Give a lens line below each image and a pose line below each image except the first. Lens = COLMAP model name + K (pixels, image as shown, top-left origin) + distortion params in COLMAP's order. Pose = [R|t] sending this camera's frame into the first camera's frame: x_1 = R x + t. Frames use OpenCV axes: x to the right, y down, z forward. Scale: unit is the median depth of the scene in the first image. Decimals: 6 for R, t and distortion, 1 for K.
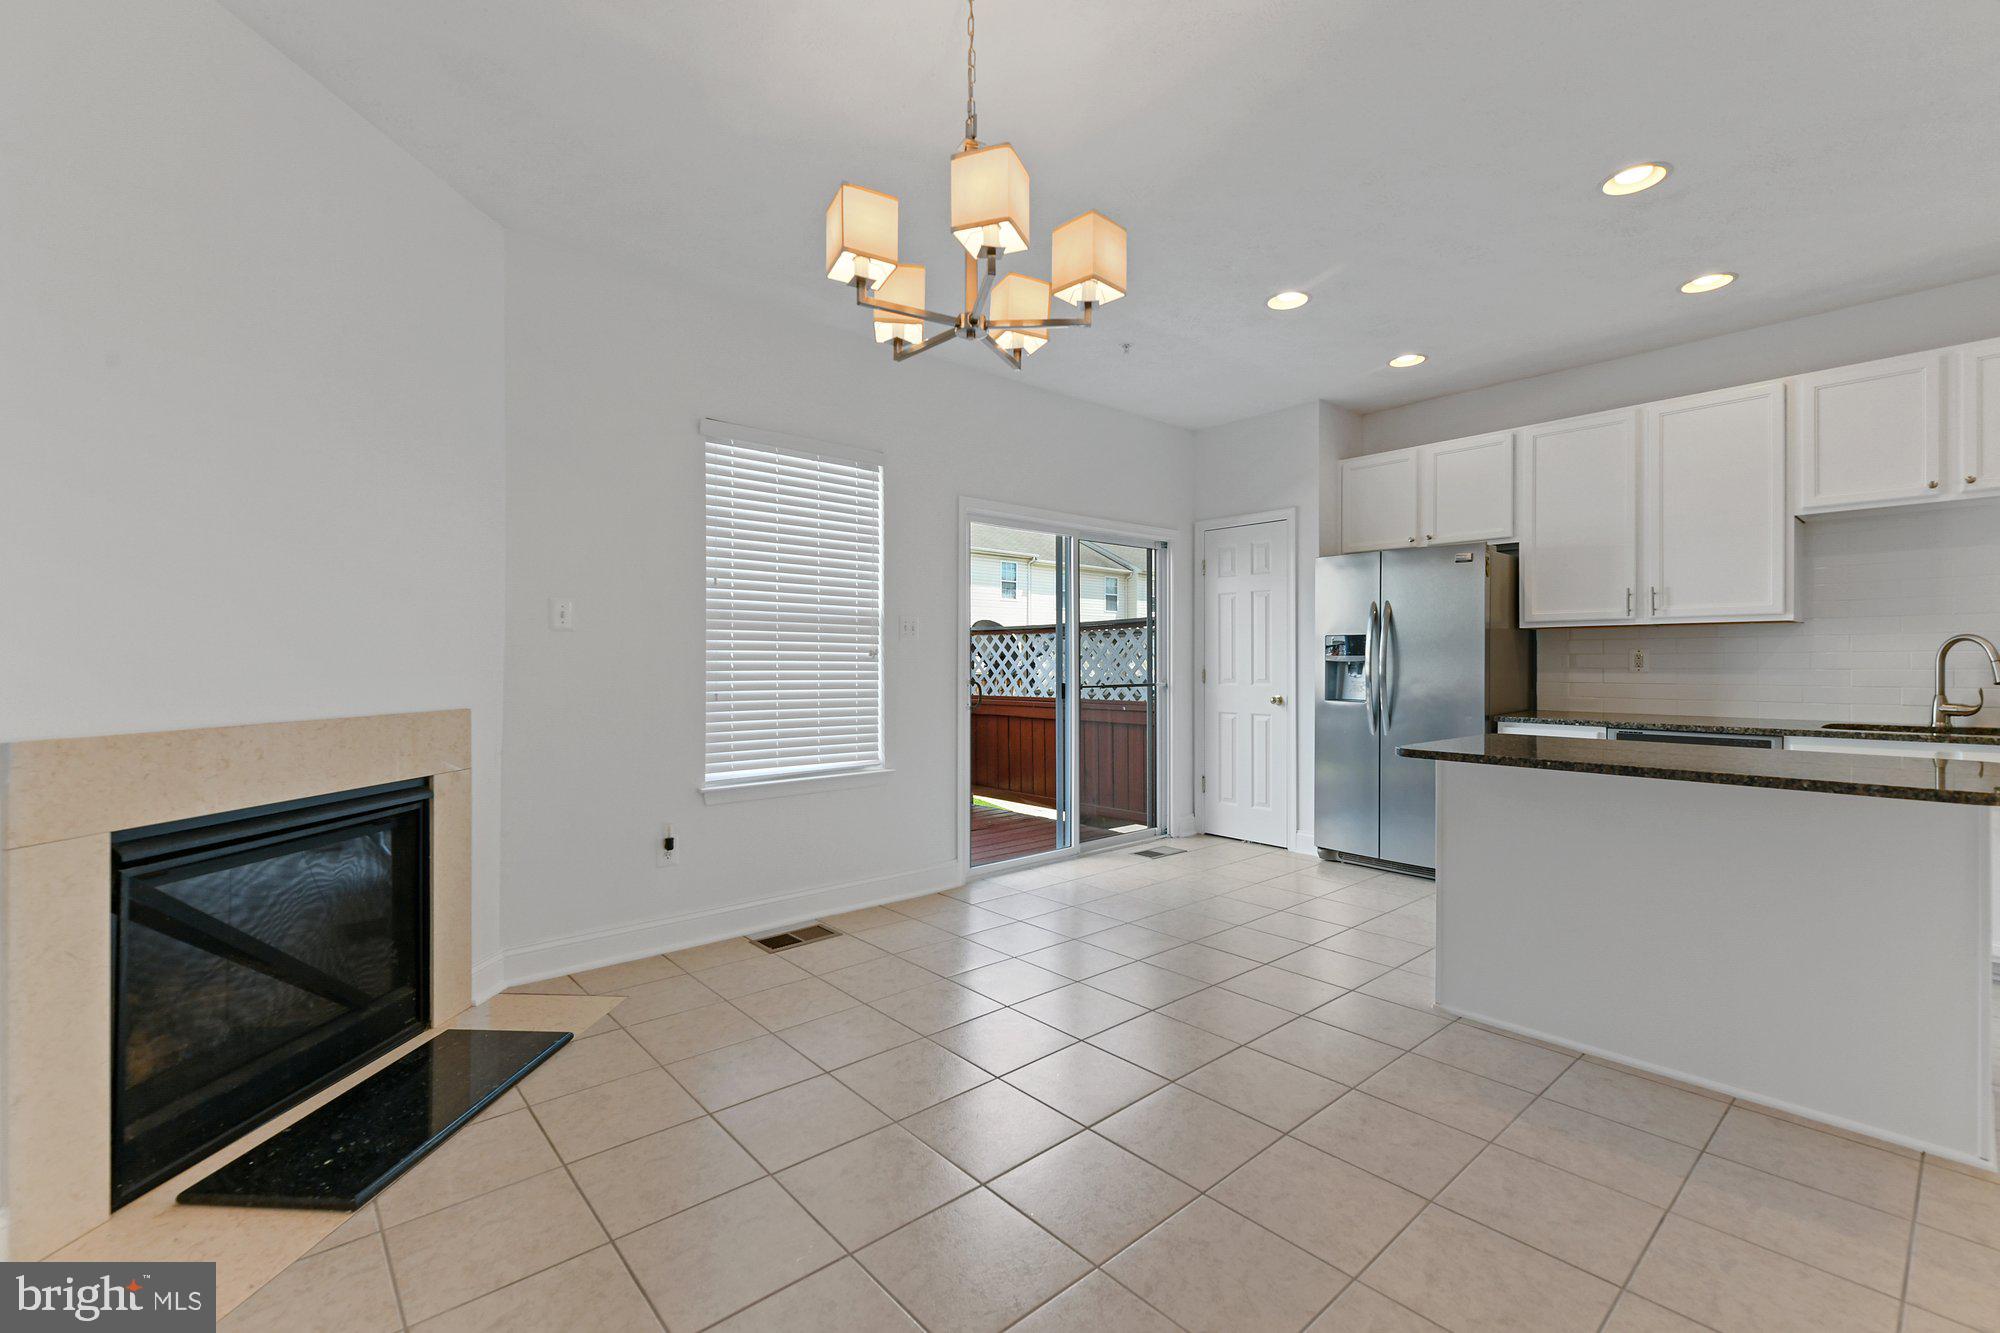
lens RADIAL K [[850.1, 0, 998.8], [0, 850.1, 657.9], [0, 0, 1]] dist [-0.003621, -0.001009]
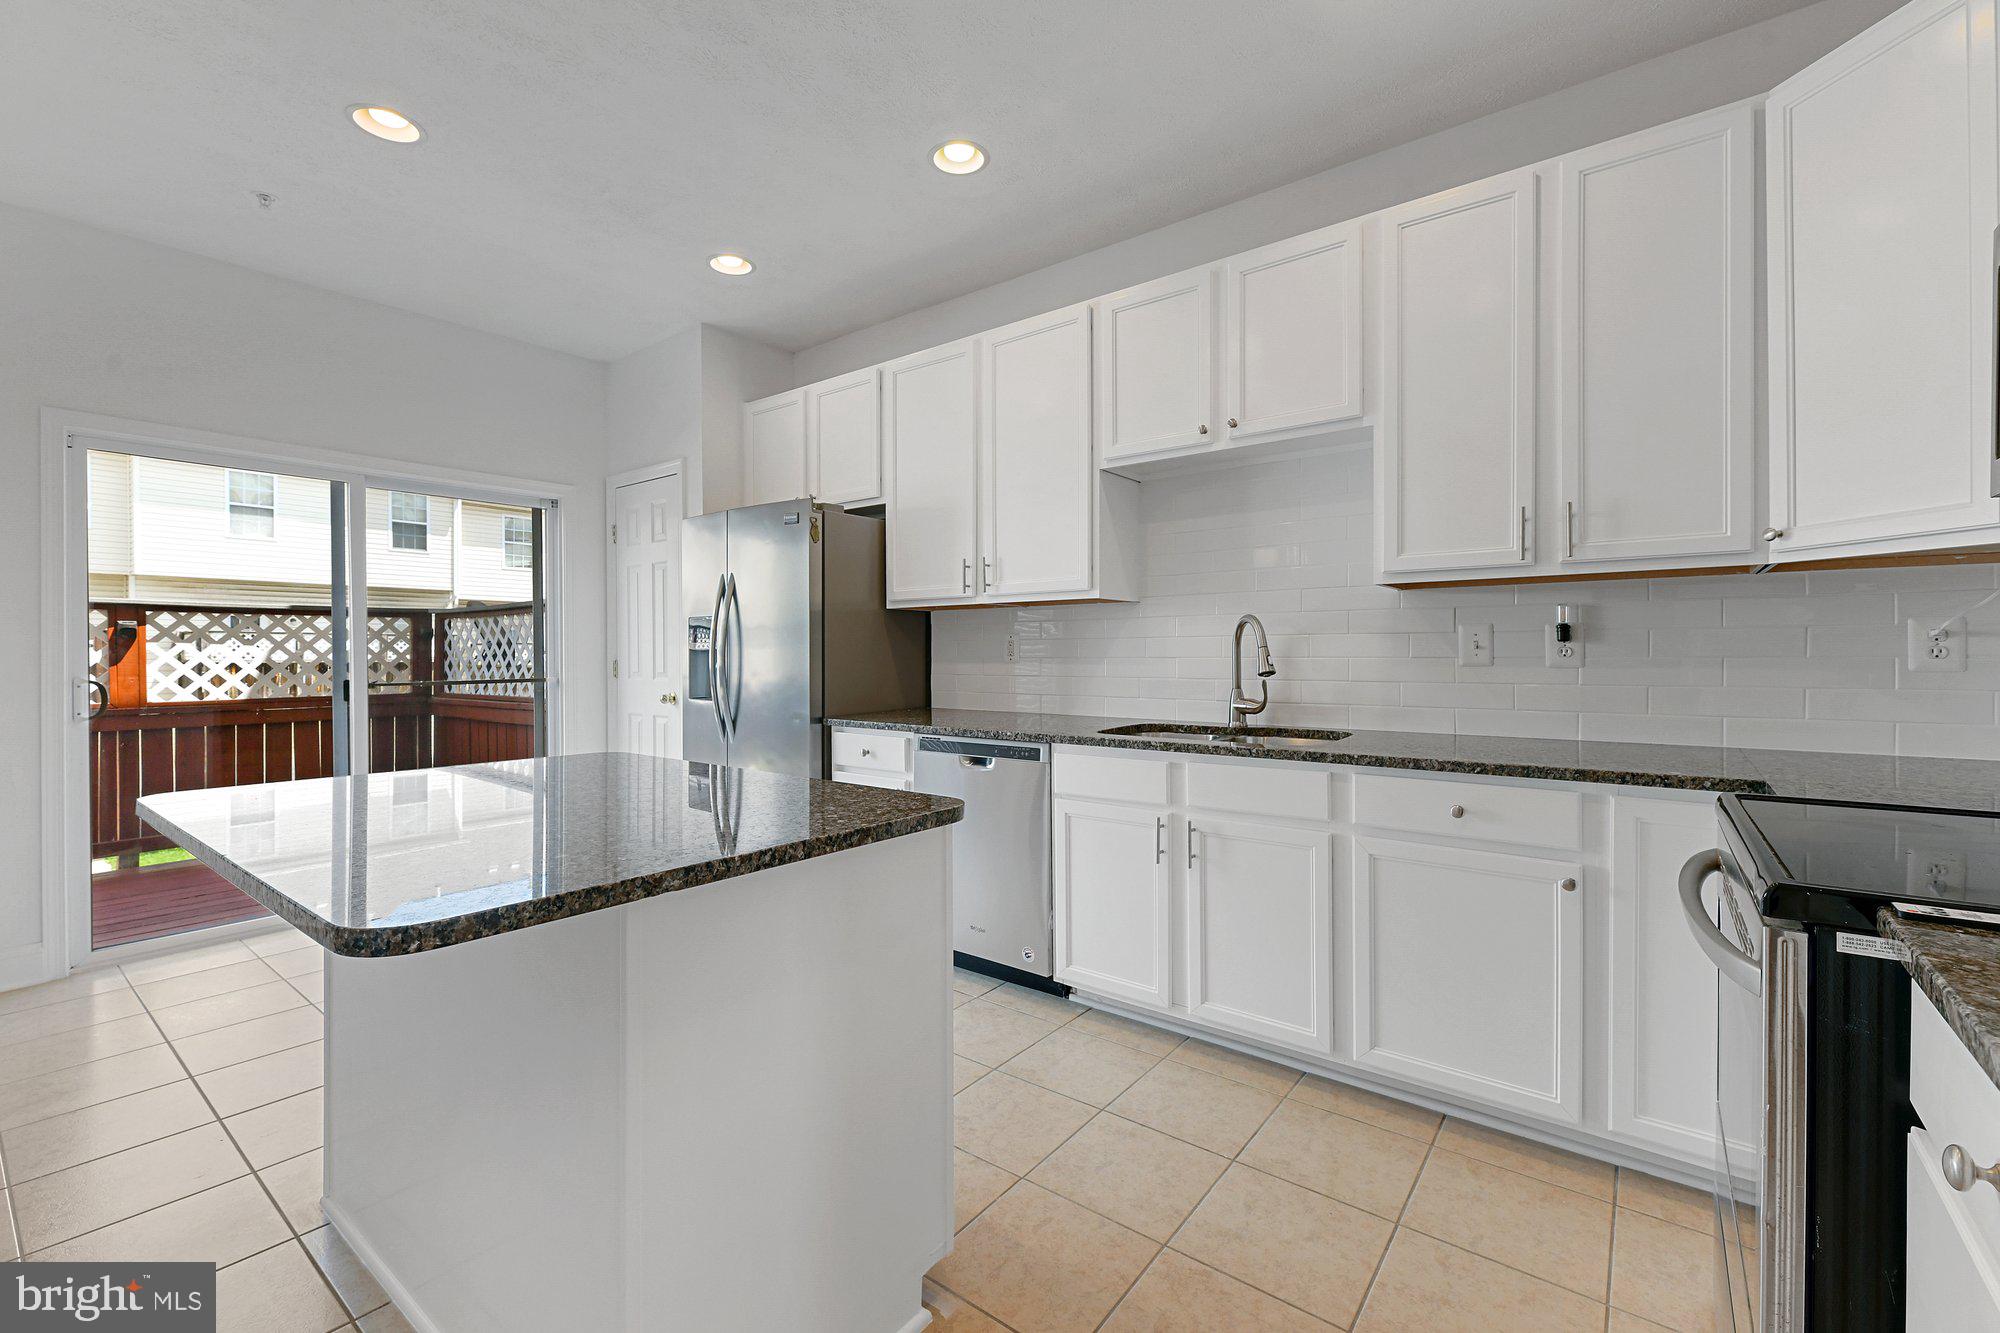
lens RADIAL K [[850.1, 0, 998.8], [0, 850.1, 657.9], [0, 0, 1]] dist [-0.003621, -0.001009]
pose [[0.979978, -0.003875, 0.199066, 0.598237], [0.001628, 0.999933, 0.011453, 0.003002], [-0.199097, -0.010900, 0.979919, 0.191153]]
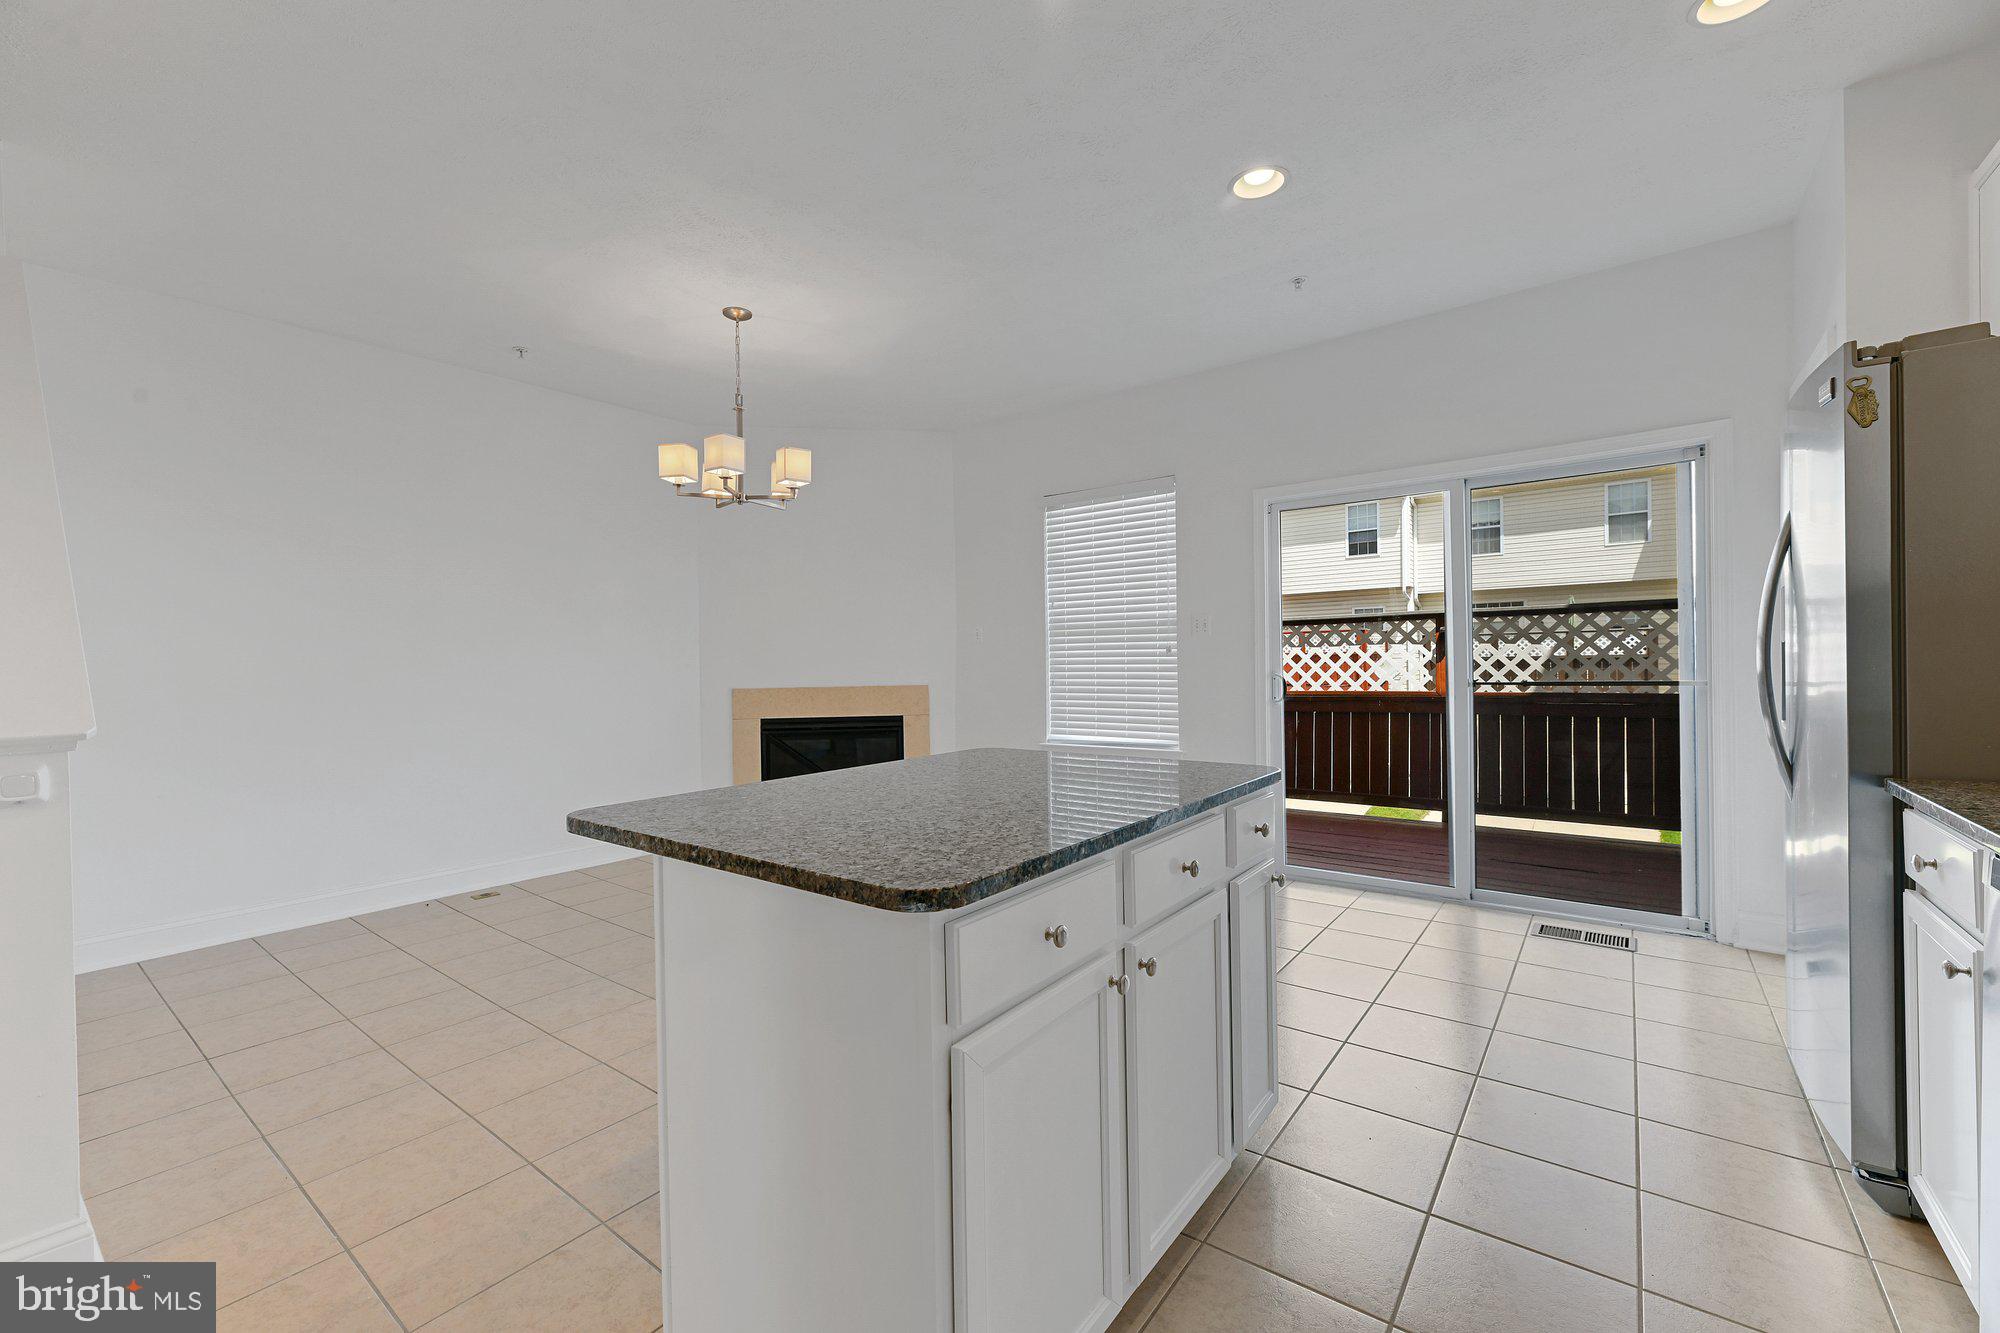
lens RADIAL K [[826.5, 0, 1014.1], [0, 826.5, 665.2], [0, 0, 1]] dist [0.017079, -0.000275]
pose [[0.196064, -0.000303, -0.980591, 0.948195], [0.023293, 0.999719, 0.004348, 0.006417], [0.980314, -0.023693, 0.196016, 0.579789]]
